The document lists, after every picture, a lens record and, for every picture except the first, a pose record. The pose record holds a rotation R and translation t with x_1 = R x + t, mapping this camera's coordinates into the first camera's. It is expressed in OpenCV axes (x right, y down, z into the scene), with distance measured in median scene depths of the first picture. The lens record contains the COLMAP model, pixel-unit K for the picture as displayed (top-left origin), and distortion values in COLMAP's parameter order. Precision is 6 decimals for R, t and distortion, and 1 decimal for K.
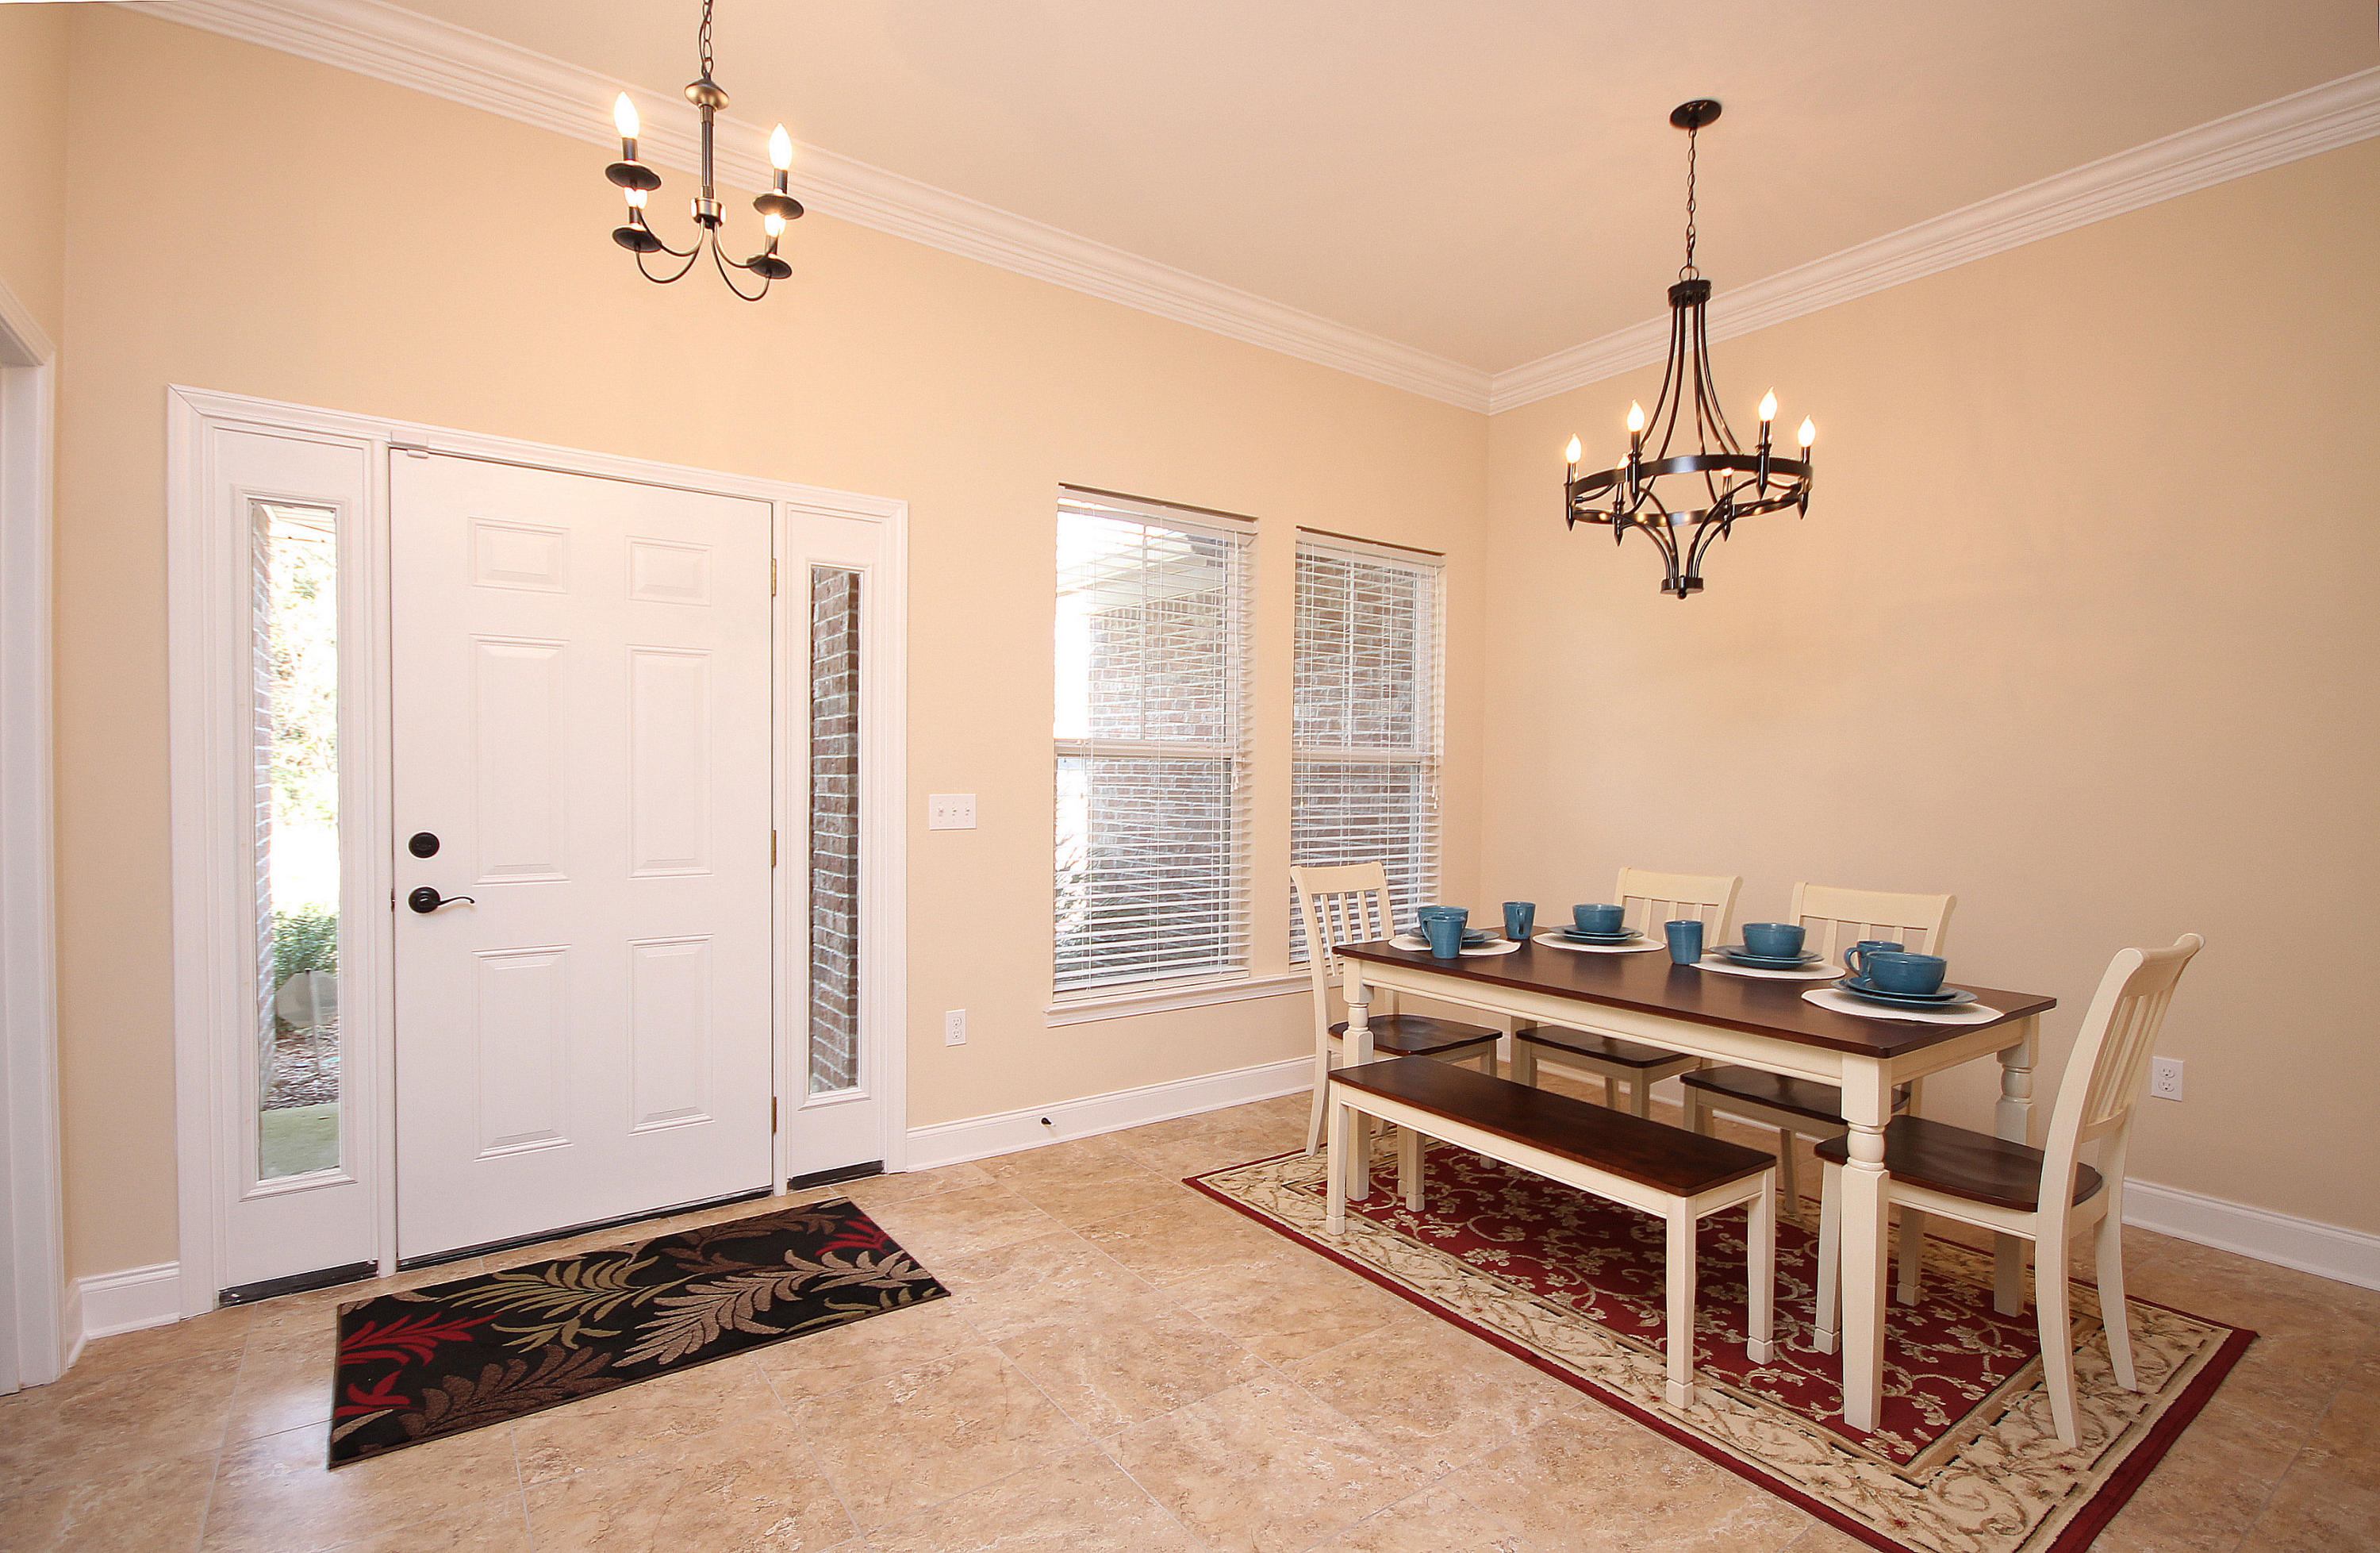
lens RADIAL K [[1110.9, 0, 1190.0], [0, 1110.9, 776.5], [0, 0, 1]] dist [-0.001364, -0.001035]
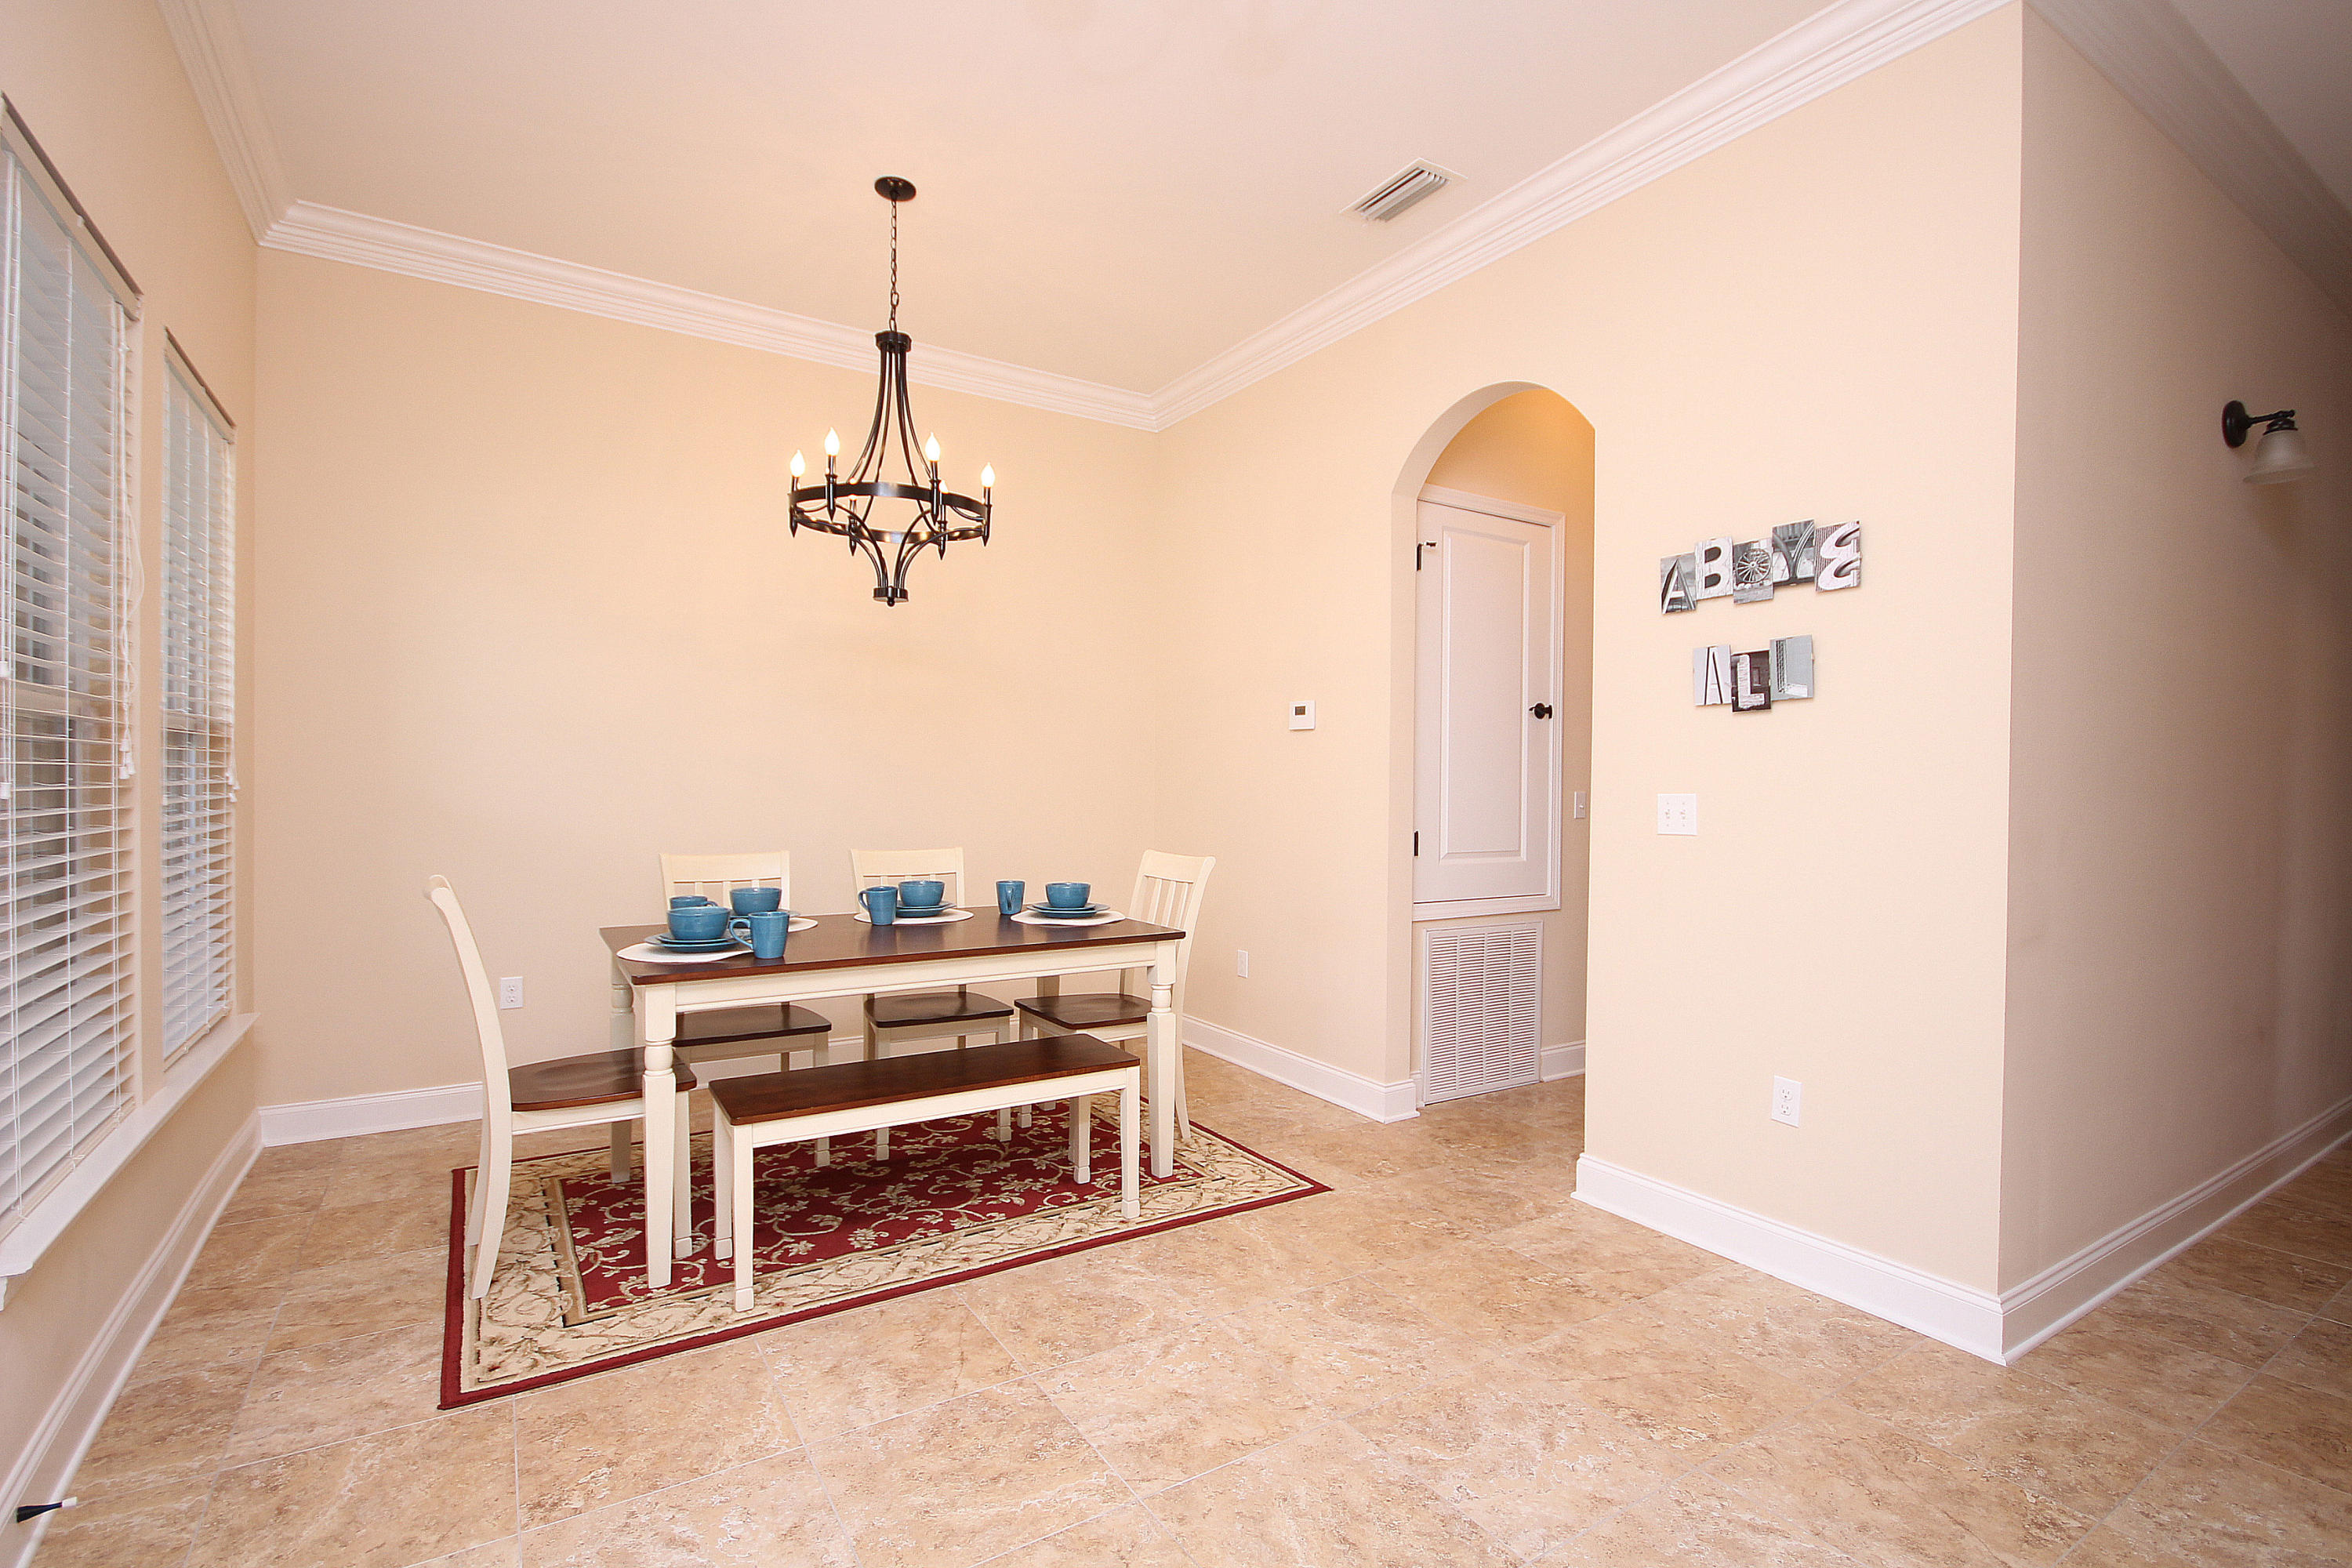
lens RADIAL K [[1080.1, 0, 1176.0], [0, 1080.1, 784.0], [0, 0, 1]] dist [-0.002457, -0.000288]
pose [[0.052380, -0.010683, 0.998570, -0.689781], [-0.011249, 0.999873, 0.011287, 0.007149], [-0.998564, -0.011824, 0.052253, 0.676057]]
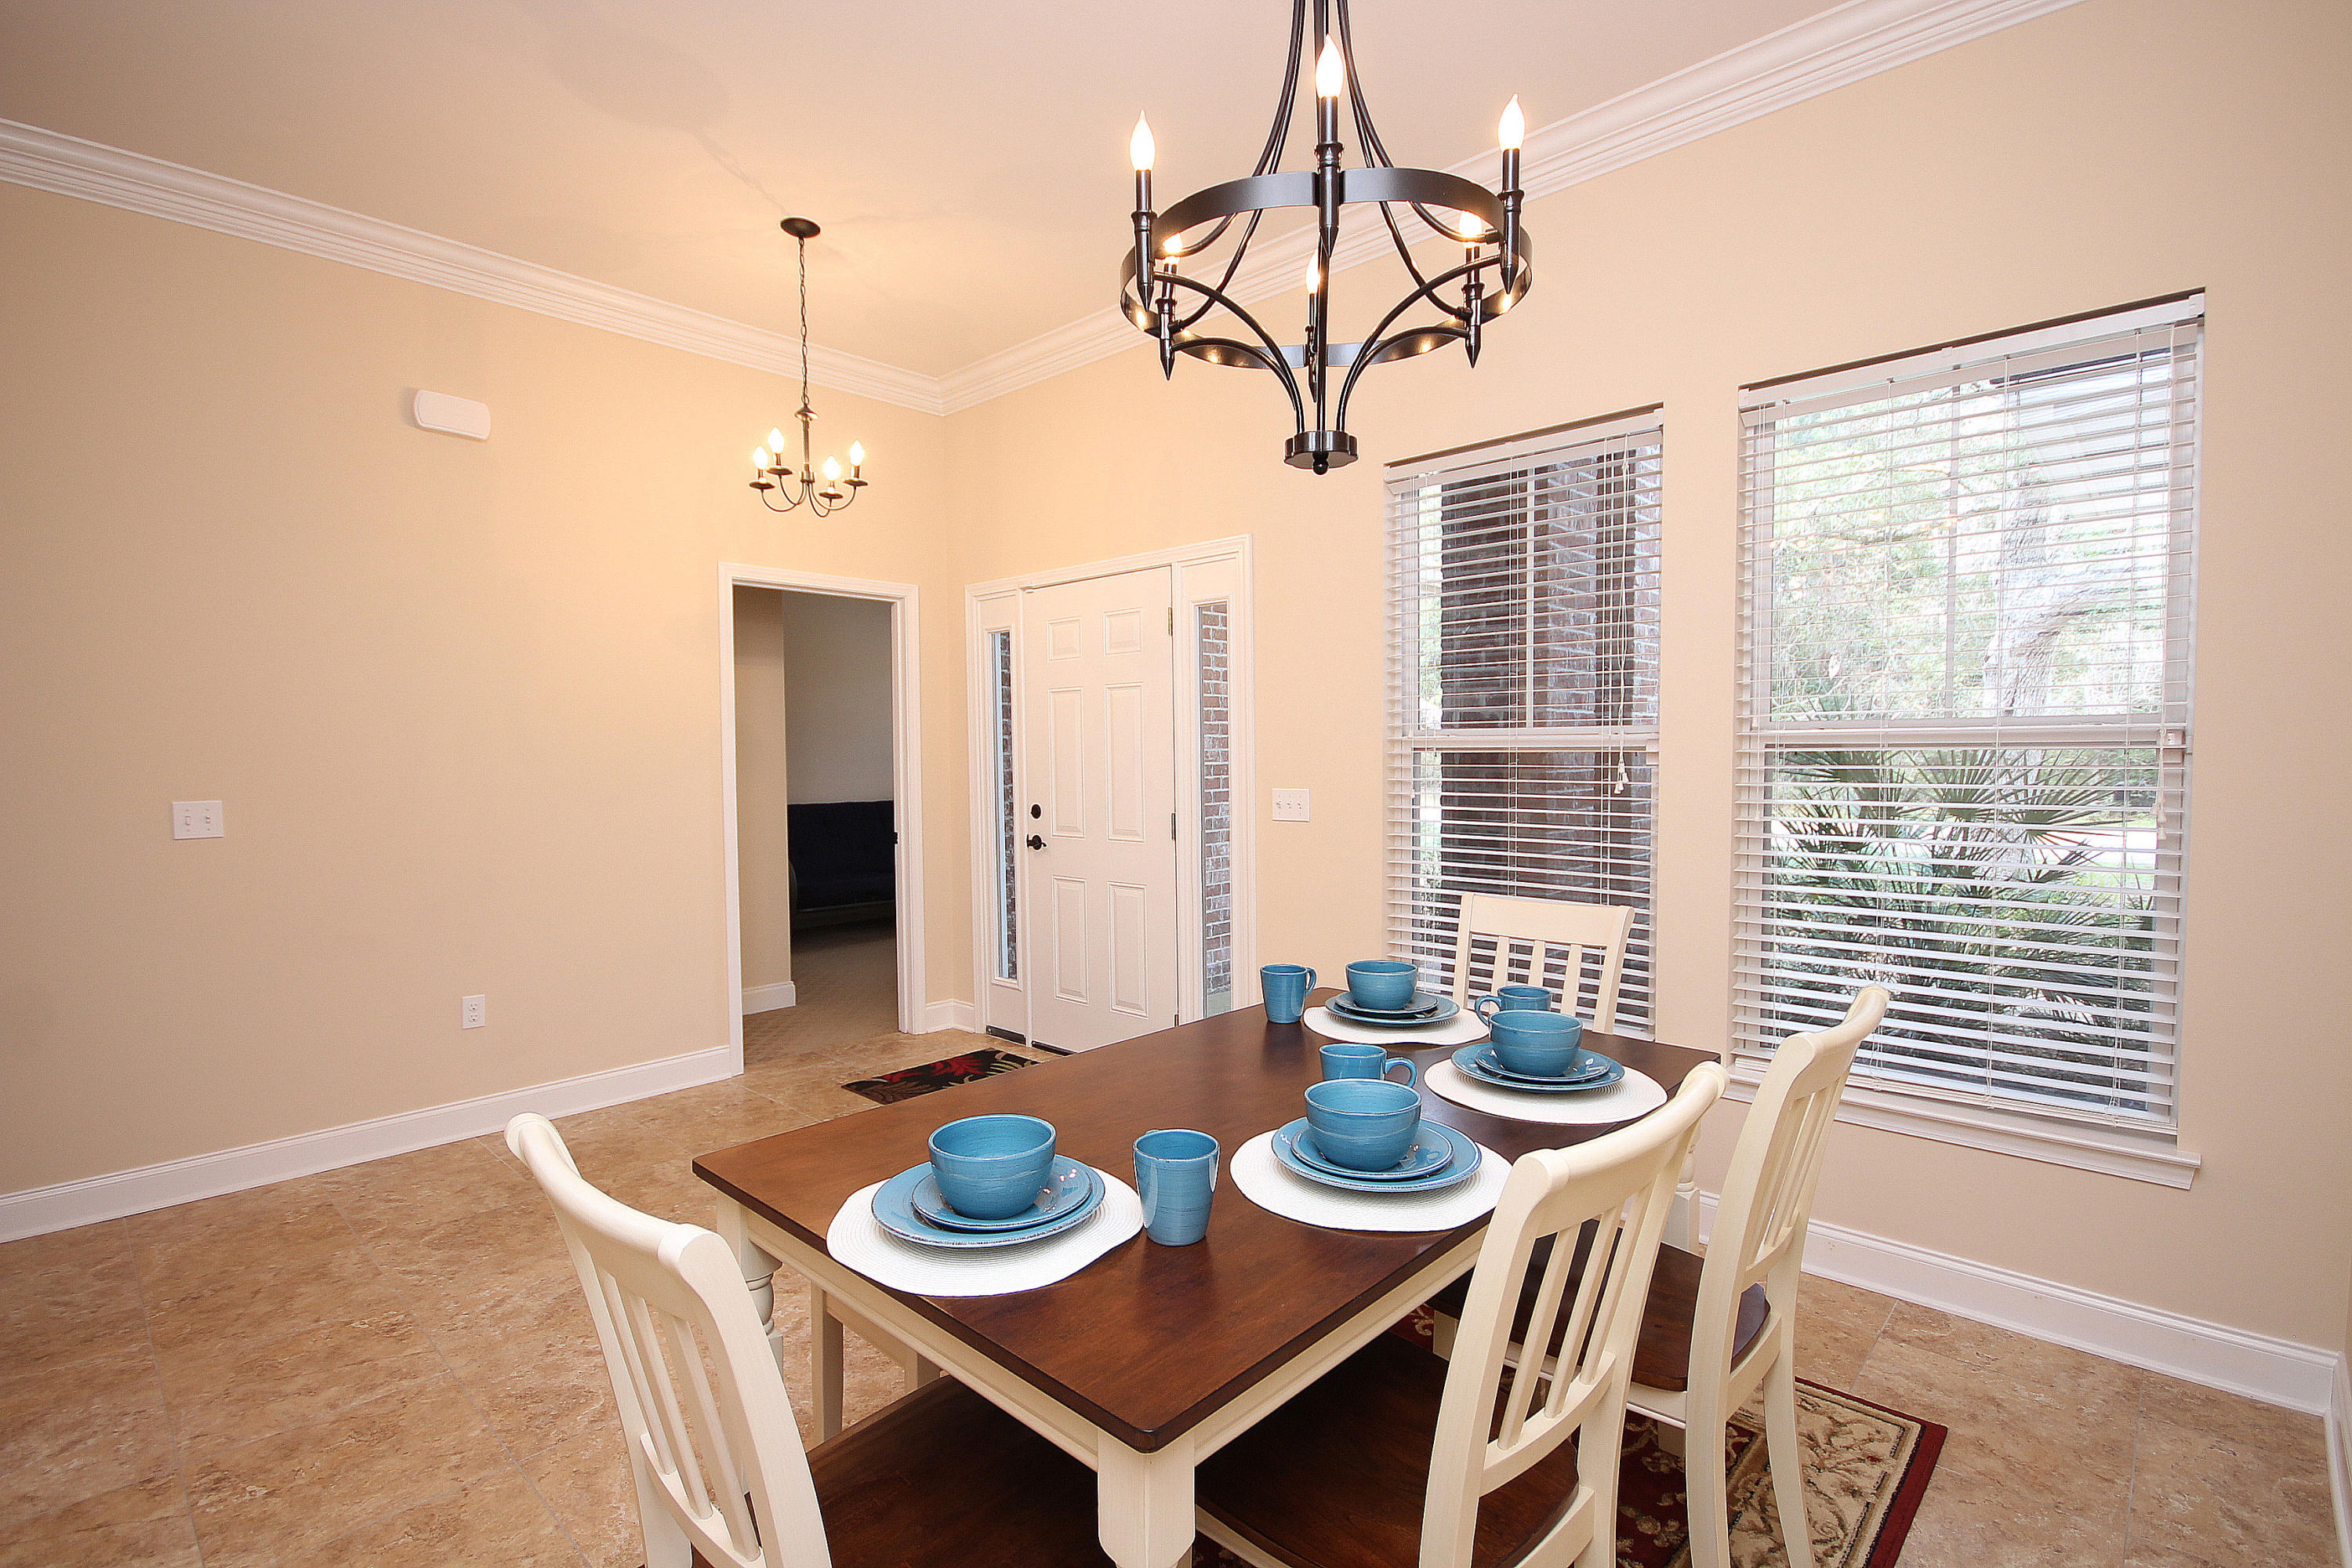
lens RADIAL K [[1115.1, 0, 1176.0], [0, 1115.1, 784.0], [0, 0, 1]] dist [-0.003143, -0.000423]
pose [[0.180187, 0.022029, -0.983386, 1.054850], [0.009533, 0.999663, 0.024140, -0.021656], [0.983586, -0.013724, 0.179916, 0.868470]]
